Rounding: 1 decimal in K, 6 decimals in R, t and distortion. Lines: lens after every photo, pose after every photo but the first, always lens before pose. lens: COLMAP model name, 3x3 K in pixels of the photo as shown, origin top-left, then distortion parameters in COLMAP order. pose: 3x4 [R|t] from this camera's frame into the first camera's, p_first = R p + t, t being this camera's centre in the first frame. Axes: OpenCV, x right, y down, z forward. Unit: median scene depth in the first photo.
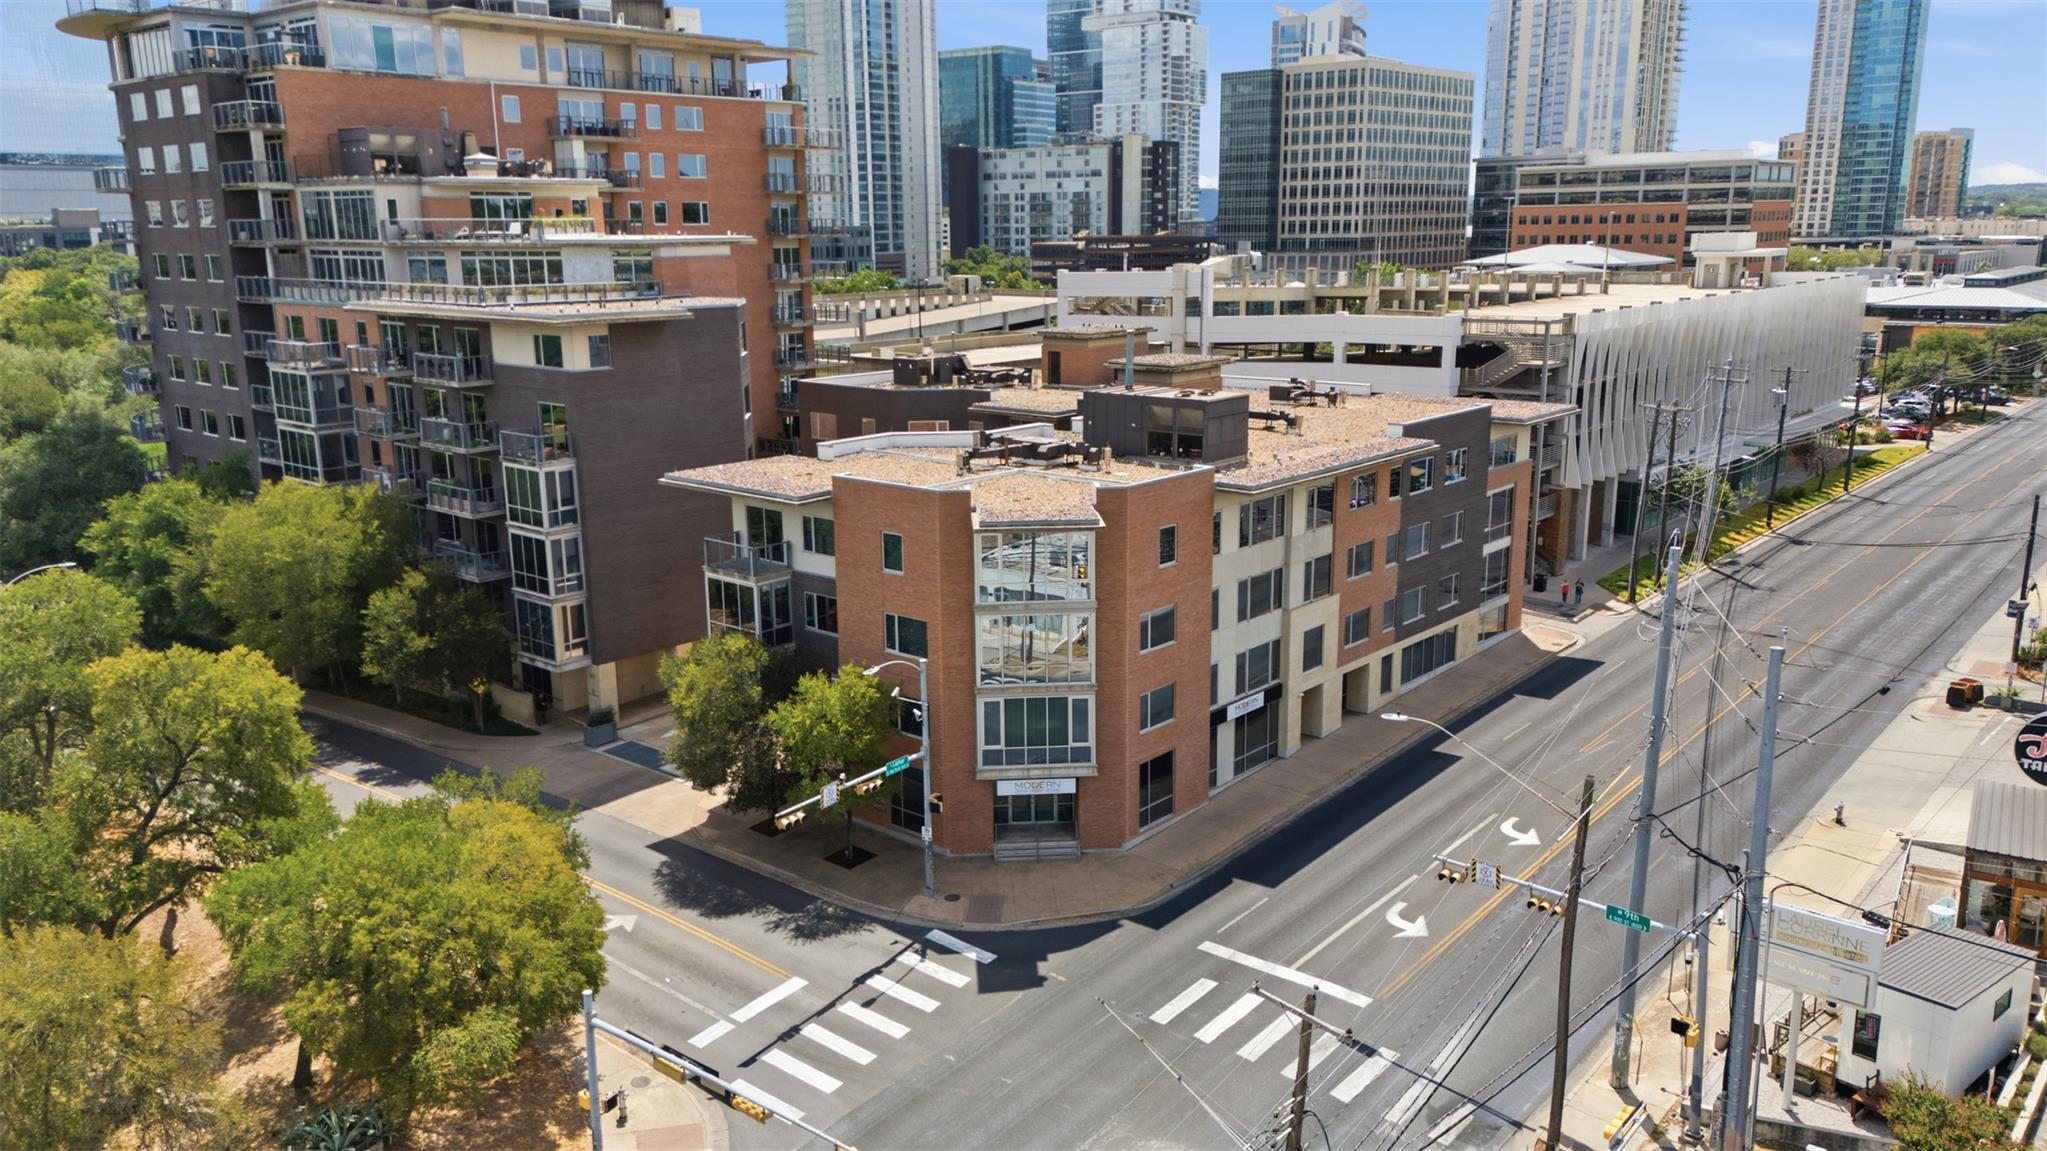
lens RADIAL K [[1483.1, 0, 1024.5], [0, 1483.1, 574.2], [0, 0, 1]] dist [0.096046, -0.125700]
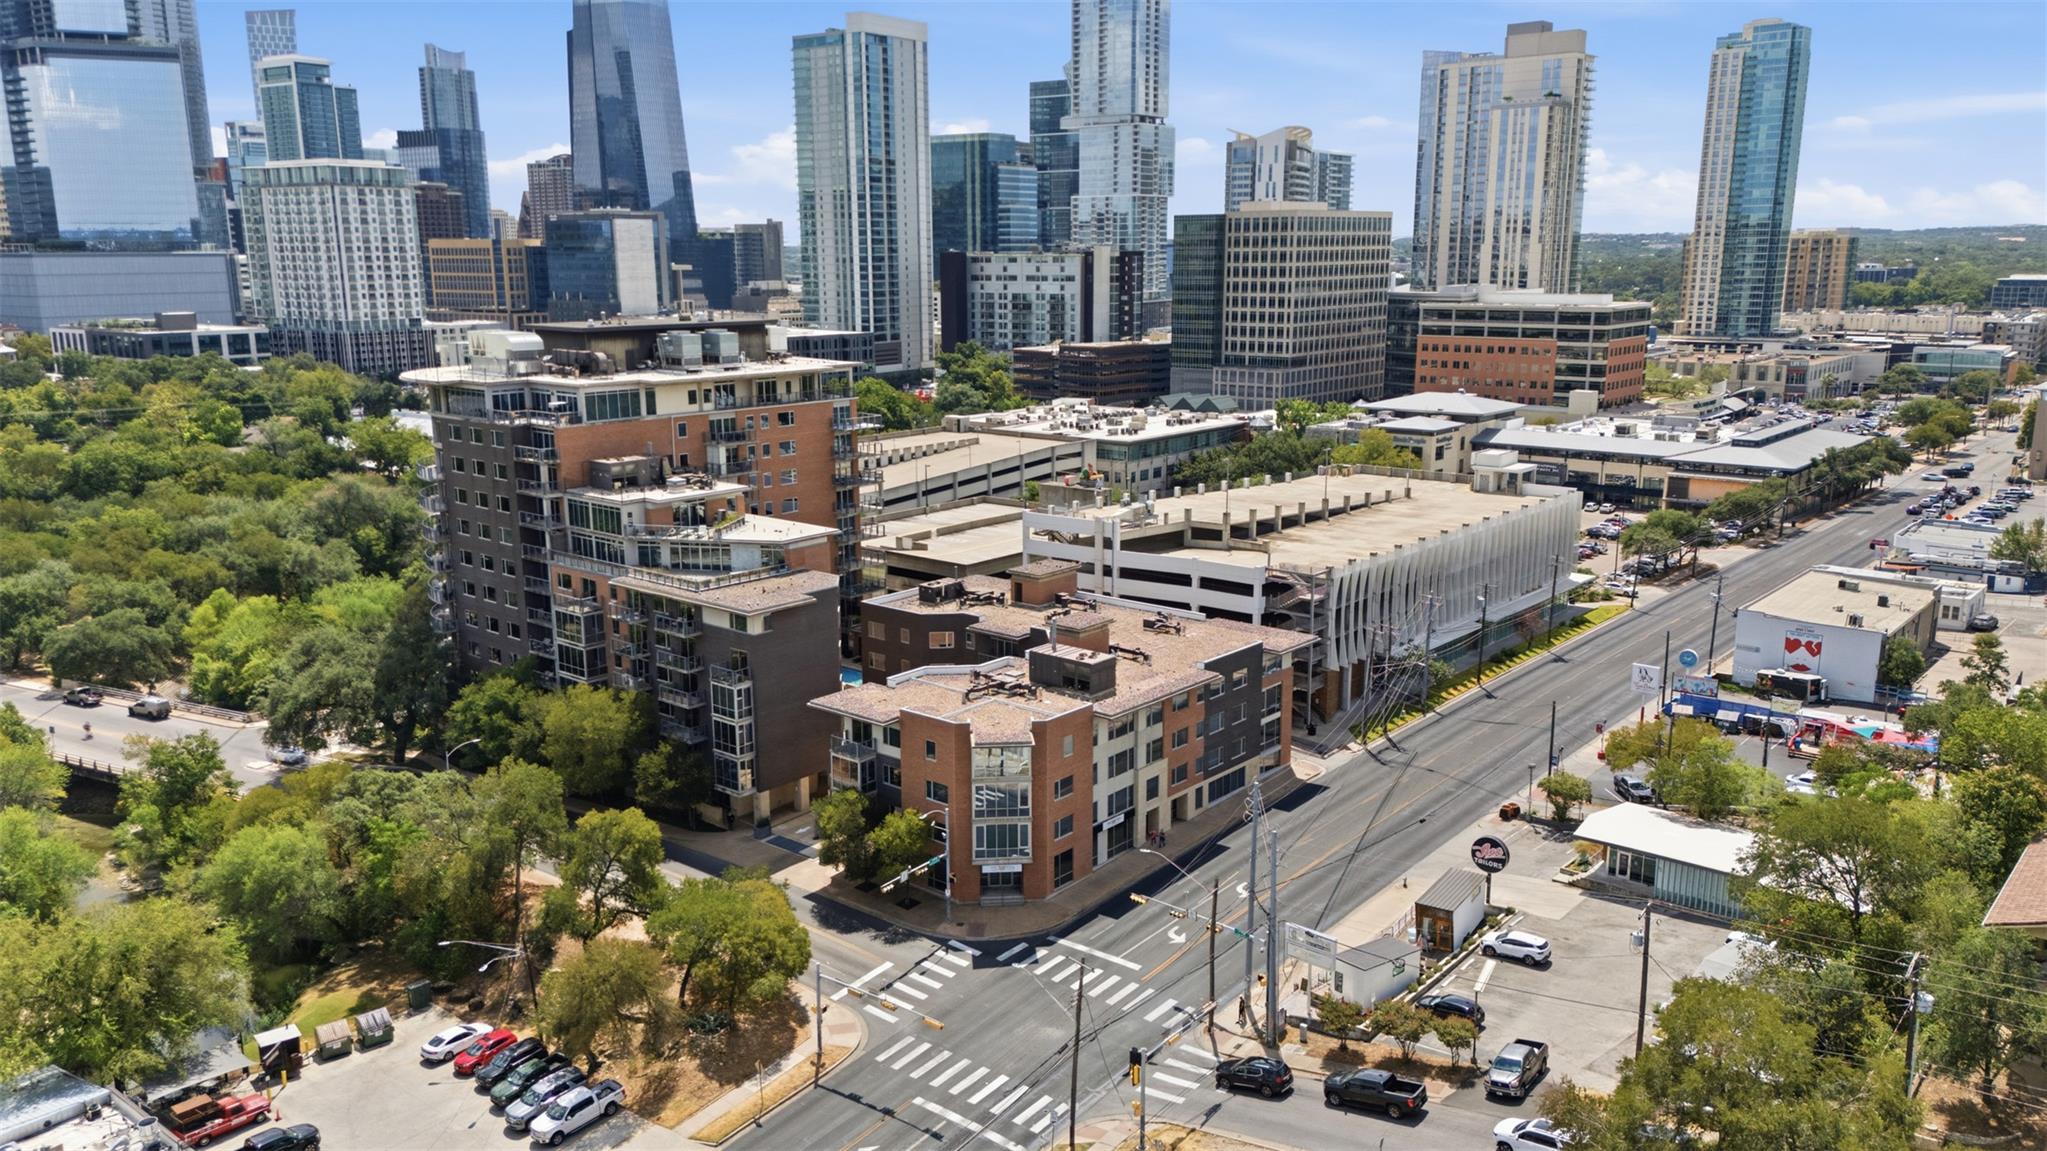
lens RADIAL K [[1483.1, 0, 1024.5], [0, 1483.1, 574.2], [0, 0, 1]] dist [0.096046, -0.125700]
pose [[0.999939, 0.003647, 0.010419, 0.010665], [-0.003523, 0.999923, -0.011929, -0.151971], [-0.010462, 0.011891, 0.999875, -0.668660]]
